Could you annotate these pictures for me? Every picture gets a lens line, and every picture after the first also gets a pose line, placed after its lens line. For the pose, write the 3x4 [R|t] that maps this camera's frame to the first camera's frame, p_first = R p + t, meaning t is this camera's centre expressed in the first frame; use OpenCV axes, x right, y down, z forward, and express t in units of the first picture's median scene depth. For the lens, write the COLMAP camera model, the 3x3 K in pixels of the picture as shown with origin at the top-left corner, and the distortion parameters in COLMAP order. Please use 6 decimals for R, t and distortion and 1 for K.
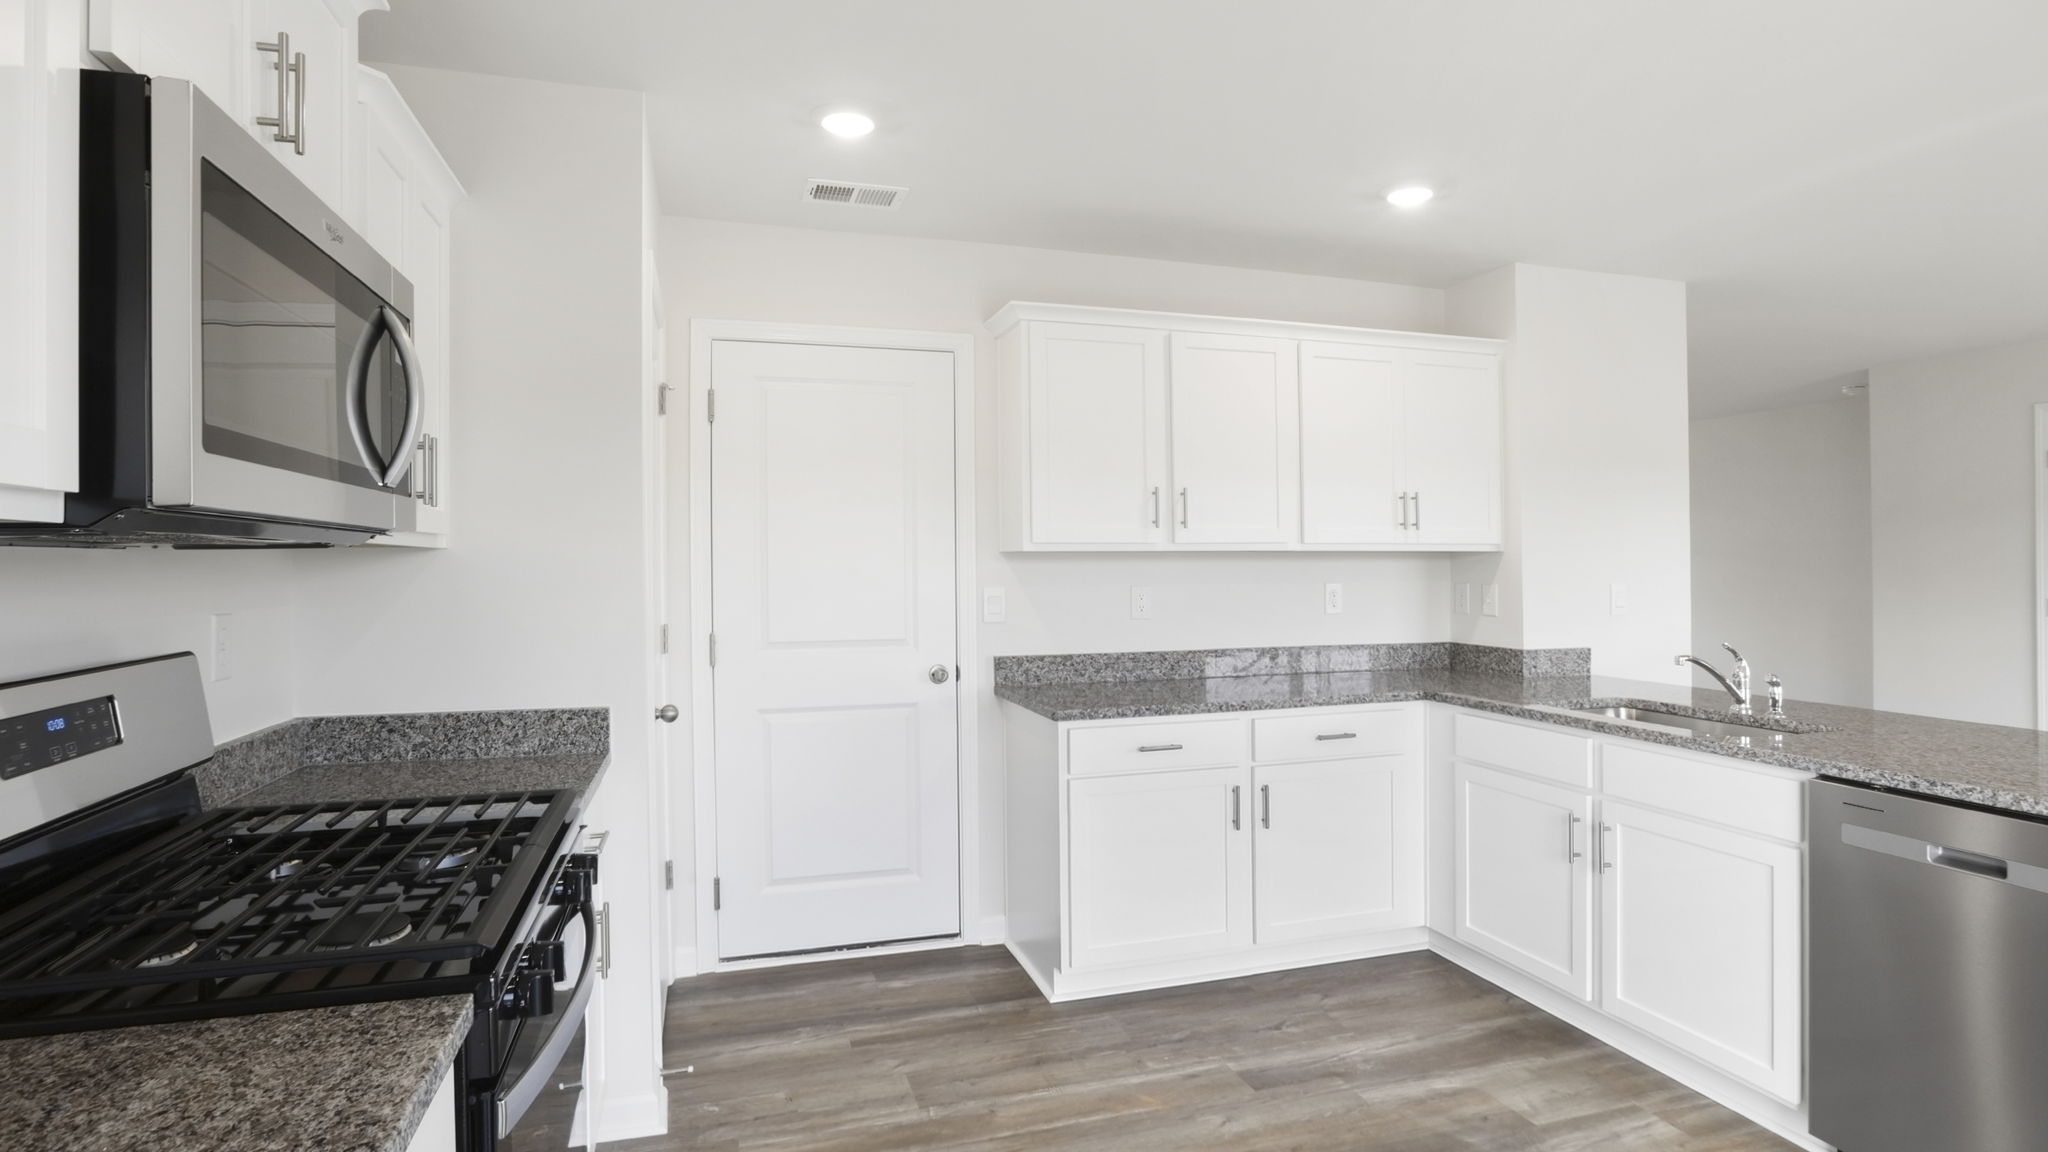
lens RADIAL K [[1018.2, 0, 1022.6], [0, 1018.2, 564.5], [0, 0, 1]] dist [-0.047470, 0.000532]
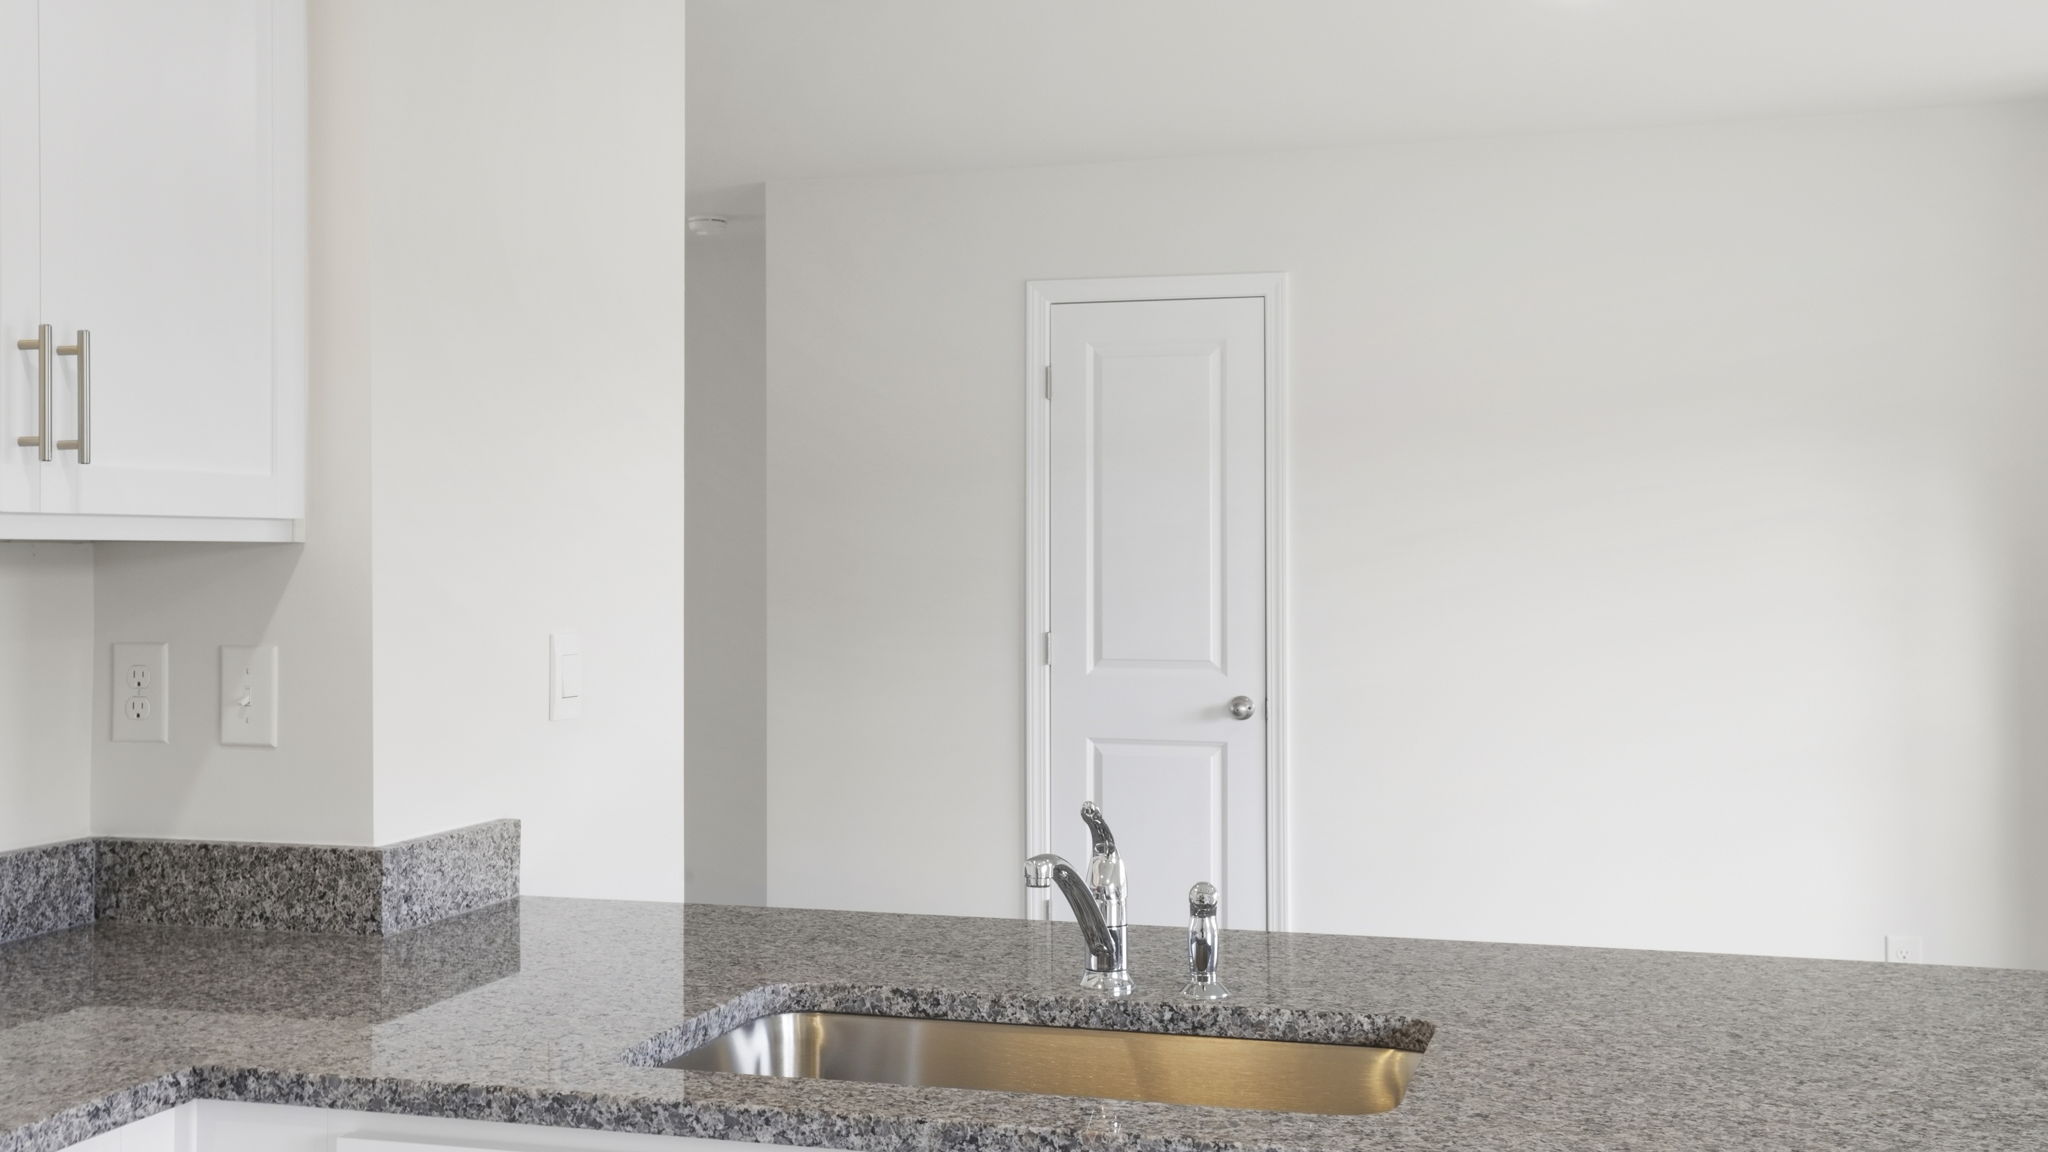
lens RADIAL K [[2117.9, 0, 1026.1], [0, 2117.9, 566.5], [0, 0, 1]] dist [0.024550, 0.000000]
pose [[0.547830, -0.003075, 0.836584, 0.041436], [0.001432, 0.999995, 0.002739, -0.007499], [-0.836589, -0.000302, 0.547831, 0.449648]]
